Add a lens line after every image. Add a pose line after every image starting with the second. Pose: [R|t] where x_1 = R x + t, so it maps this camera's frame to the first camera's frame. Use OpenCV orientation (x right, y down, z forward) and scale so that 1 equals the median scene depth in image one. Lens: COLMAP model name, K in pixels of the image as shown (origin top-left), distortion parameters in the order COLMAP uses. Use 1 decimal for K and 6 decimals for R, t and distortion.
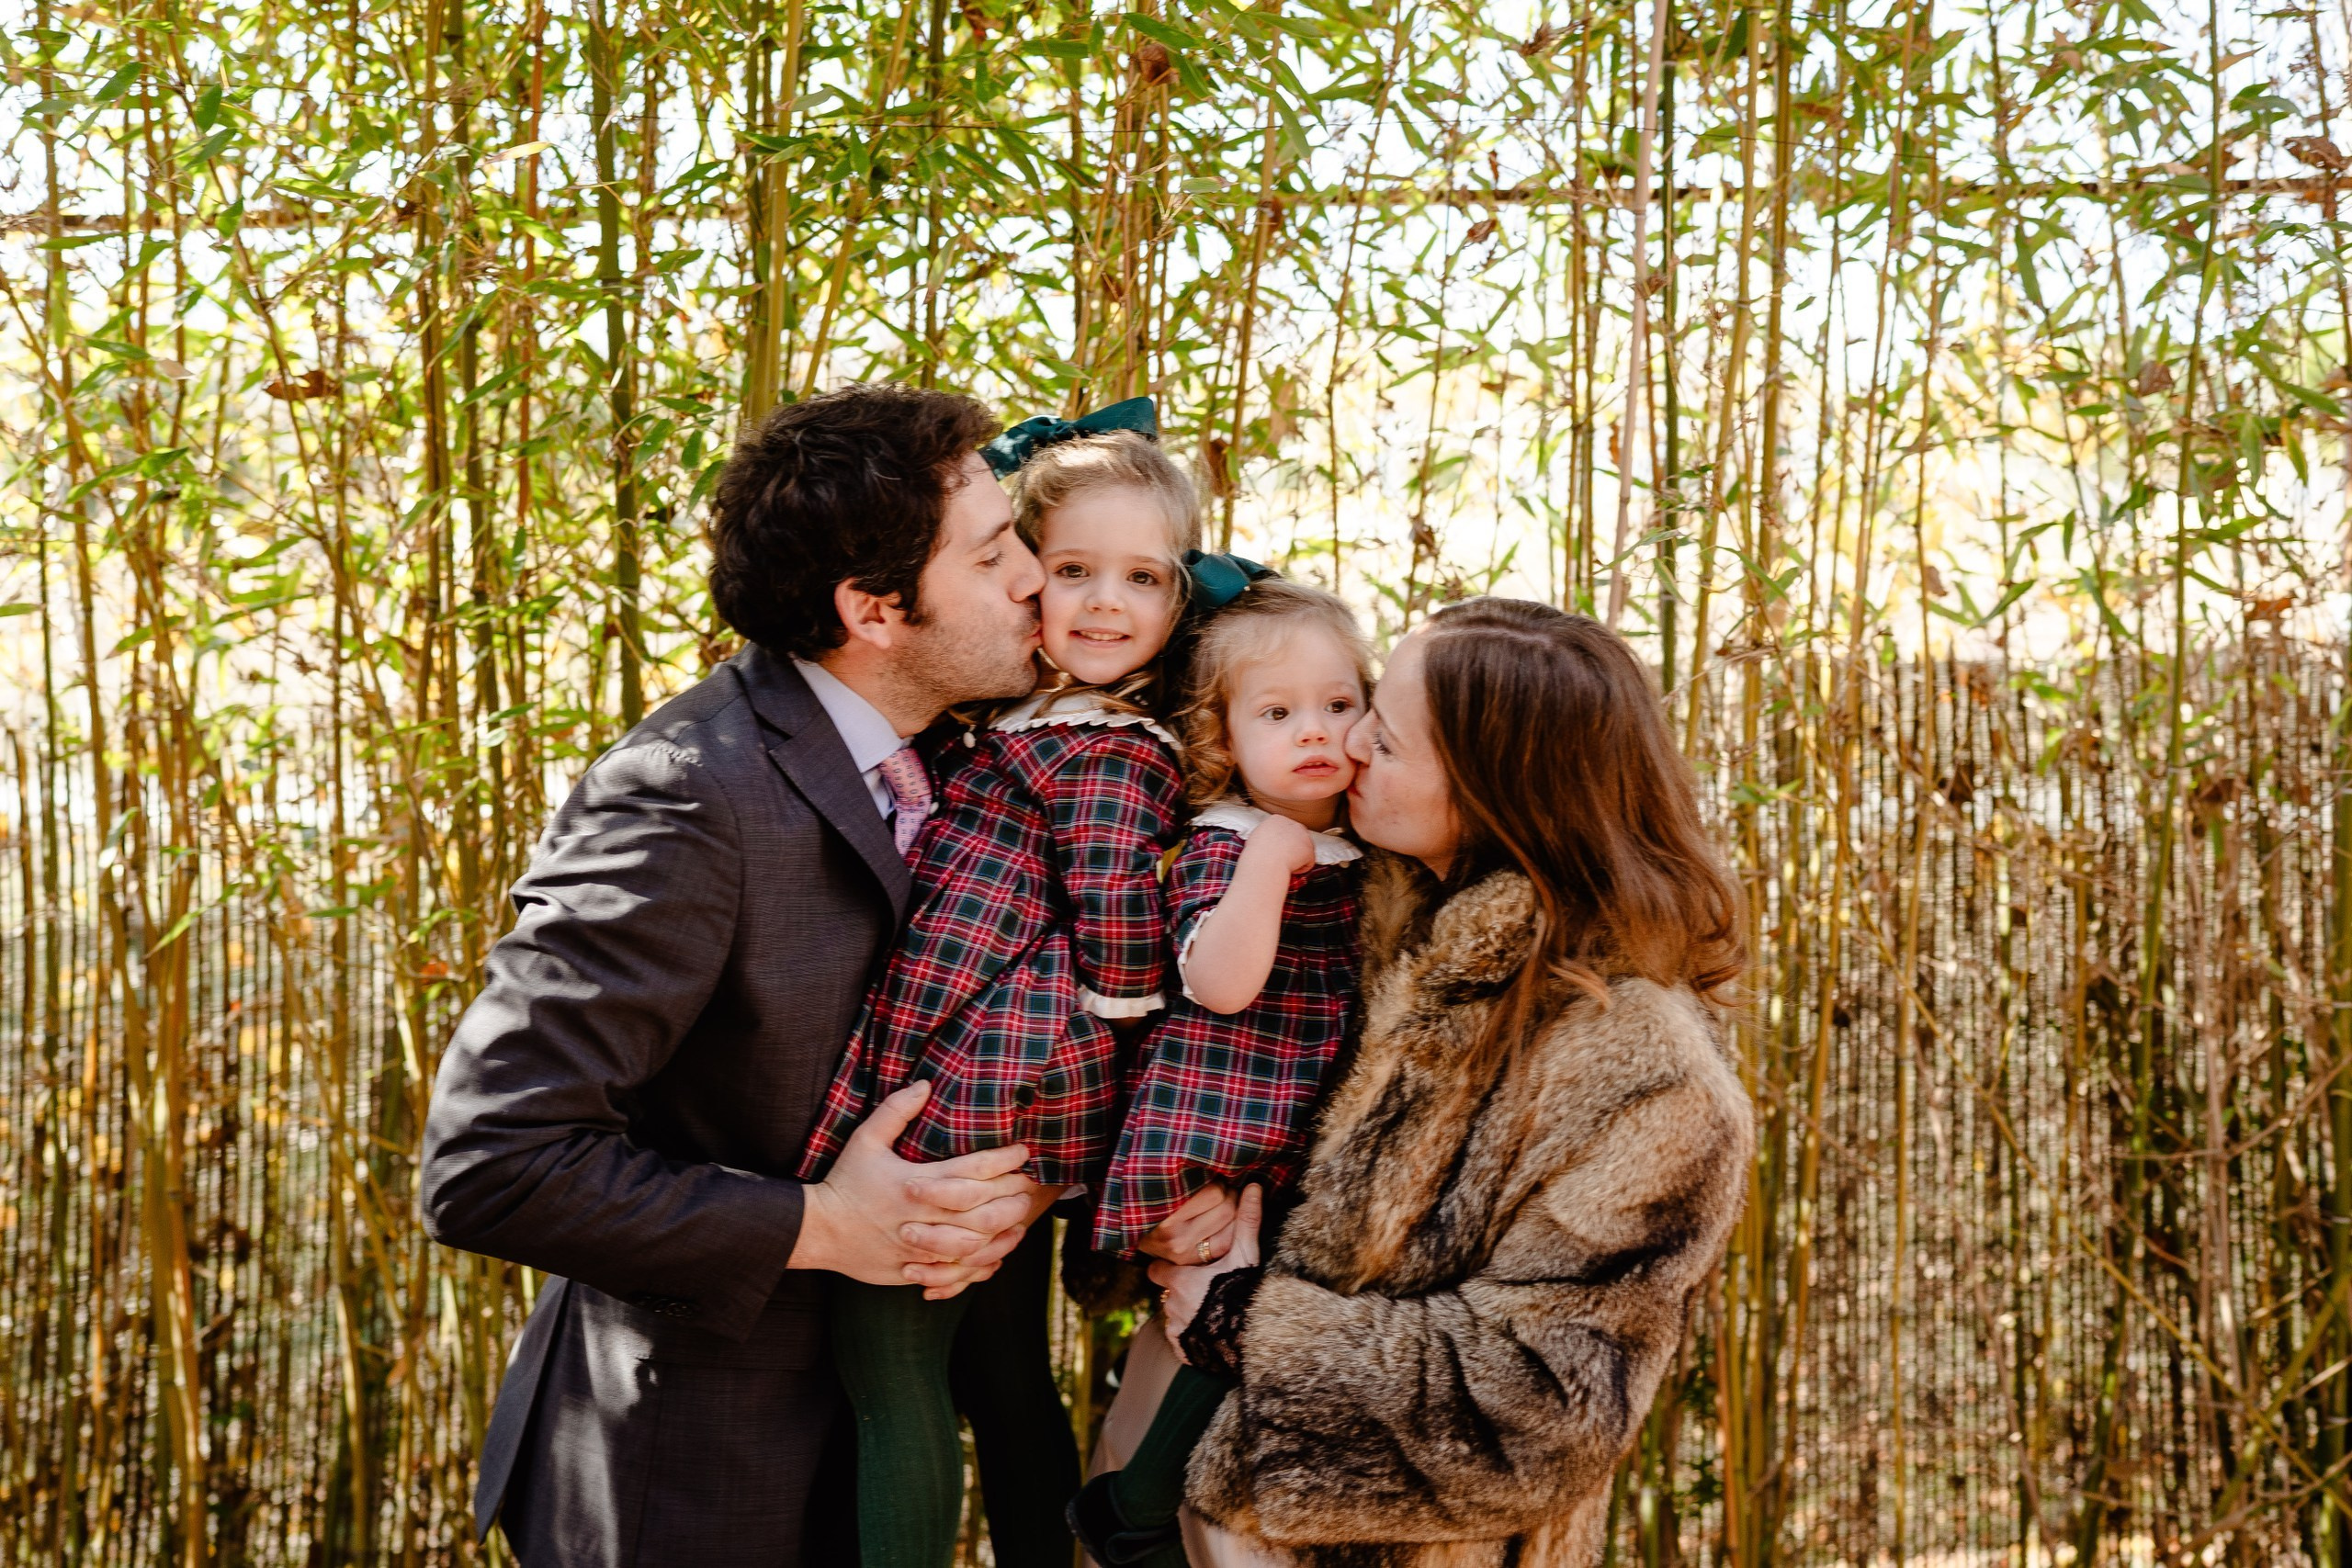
lens RADIAL K [[2357.7, 0, 1179.7], [0, 2357.7, 797.3], [0, 0, 1]] dist [0.022767, 0.000000]
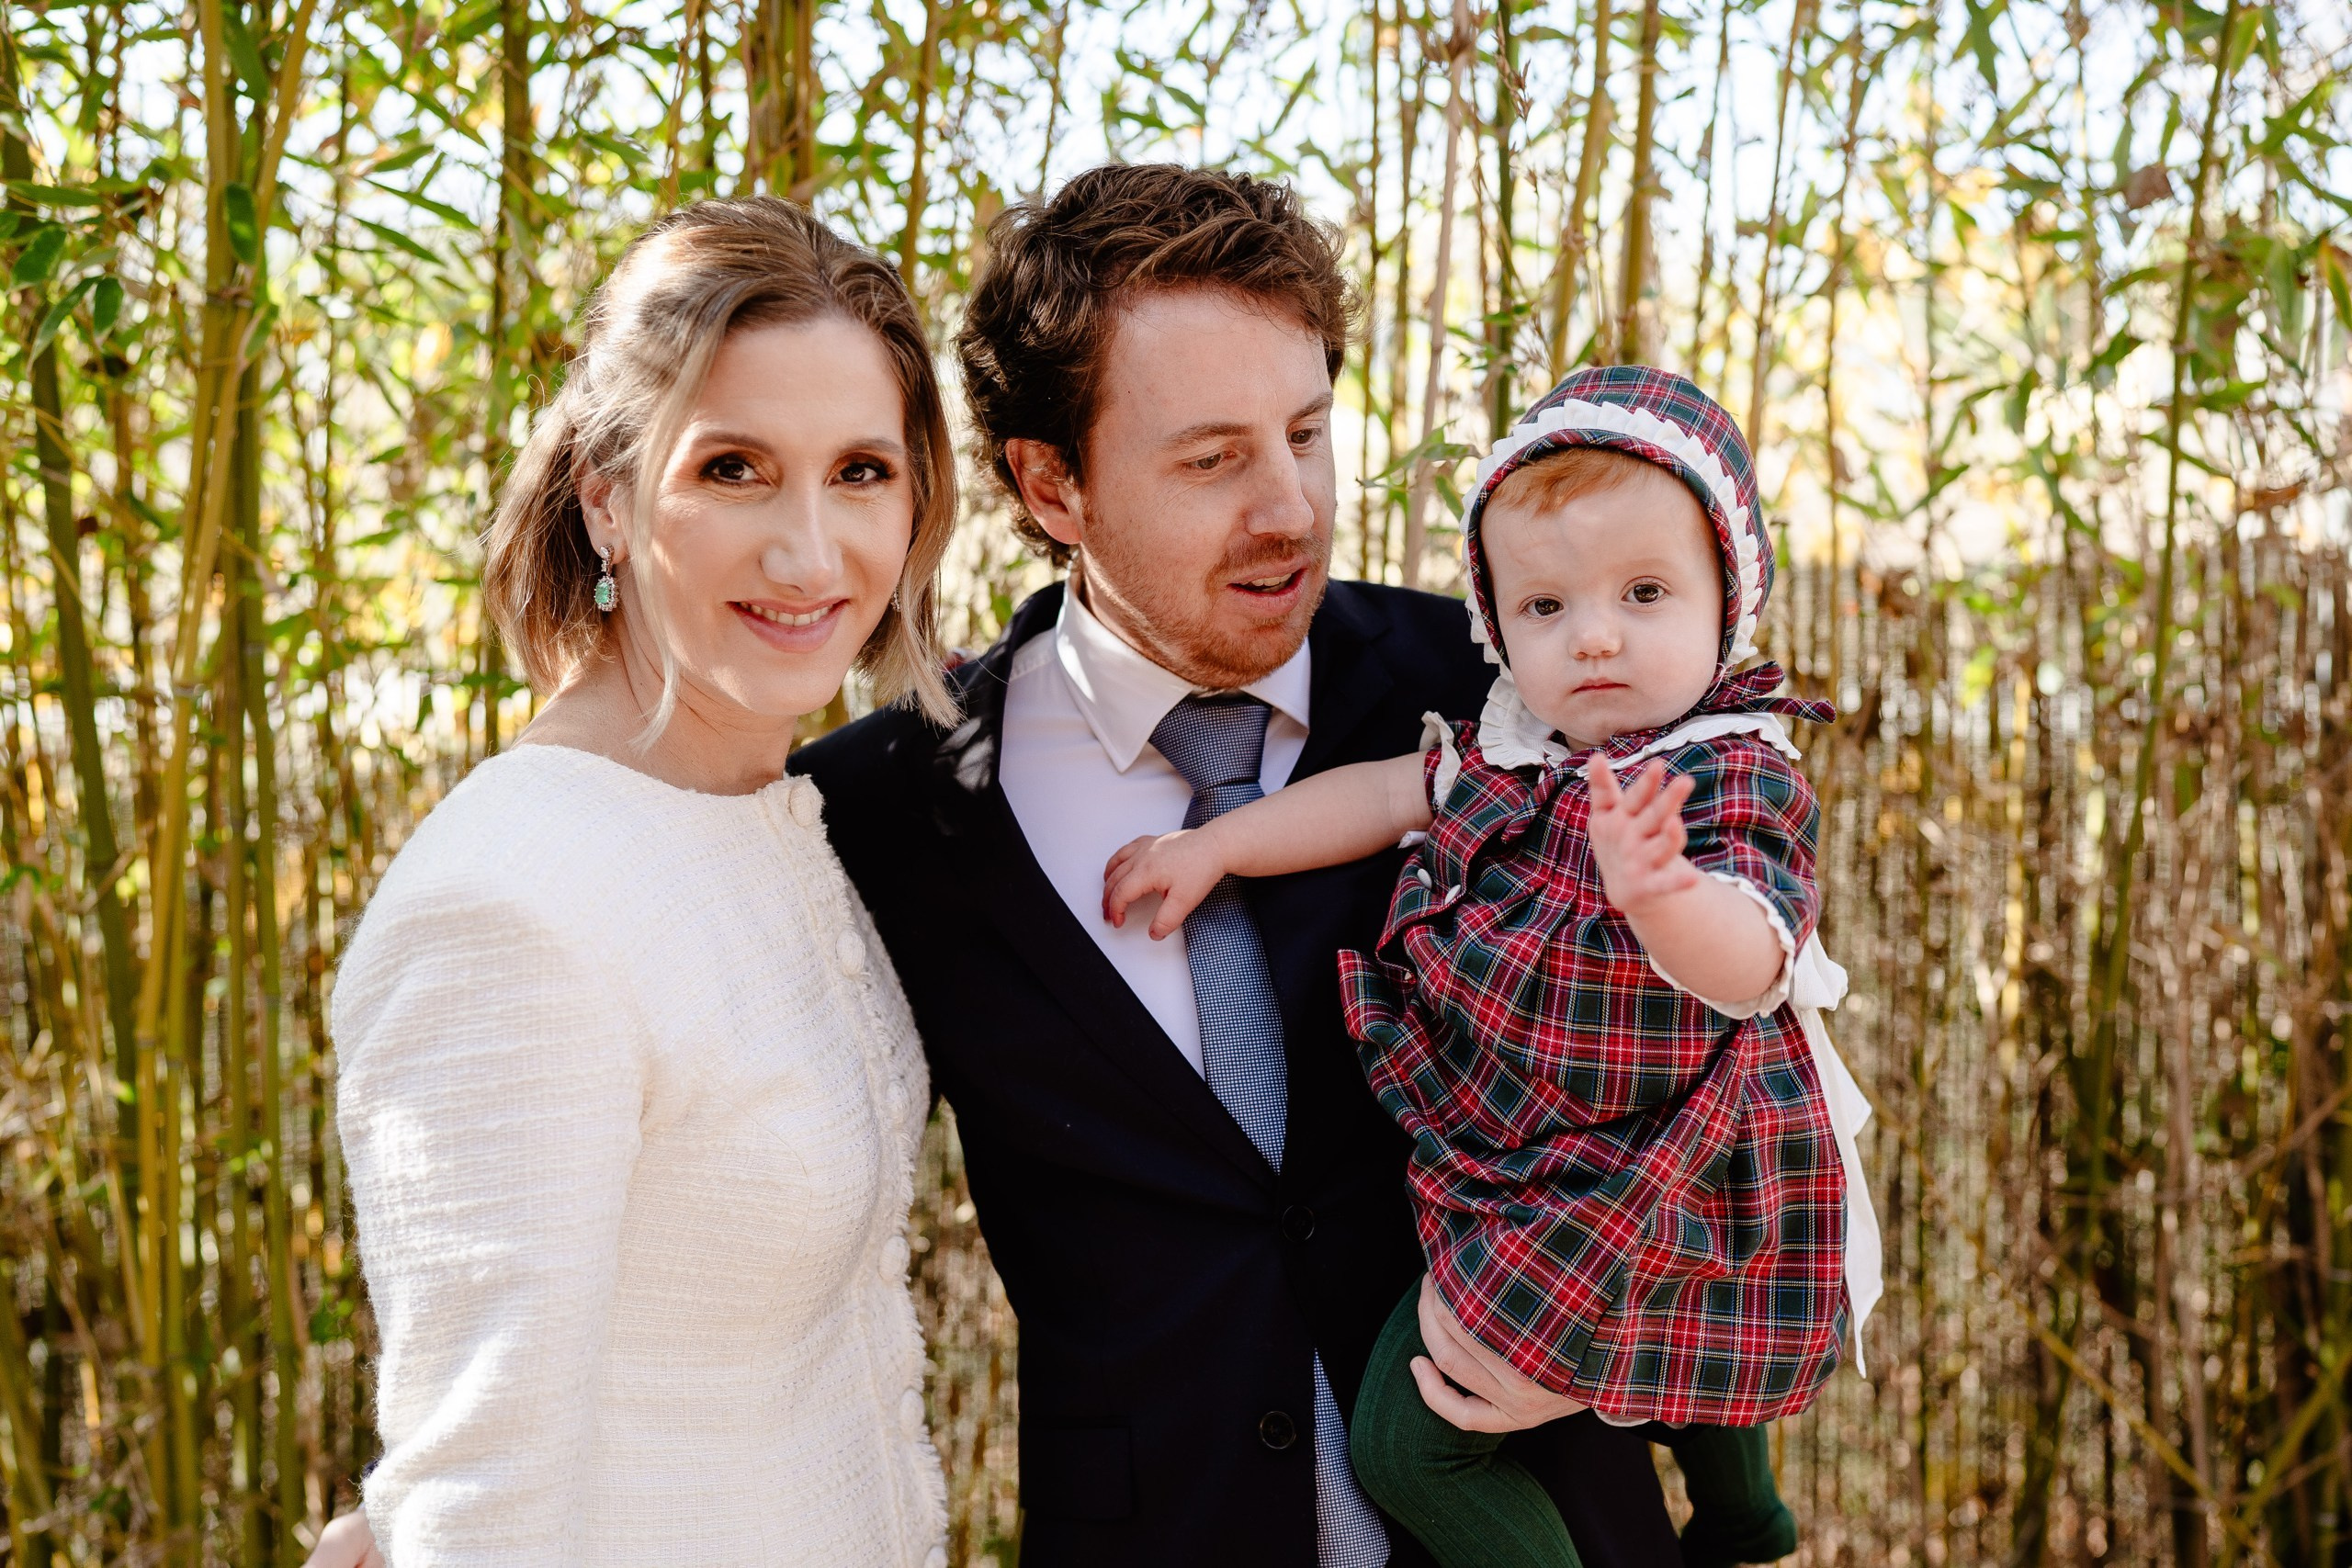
lens RADIAL K [[2390.3, 0, 1172.1], [0, 2390.3, 807.2], [0, 0, 1]] dist [0.063307, 0.000000]
pose [[0.998890, -0.004589, 0.046880, 0.061902], [0.002311, 0.998819, 0.048537, -0.018444], [-0.047047, -0.048375, 0.997721, 0.219966]]
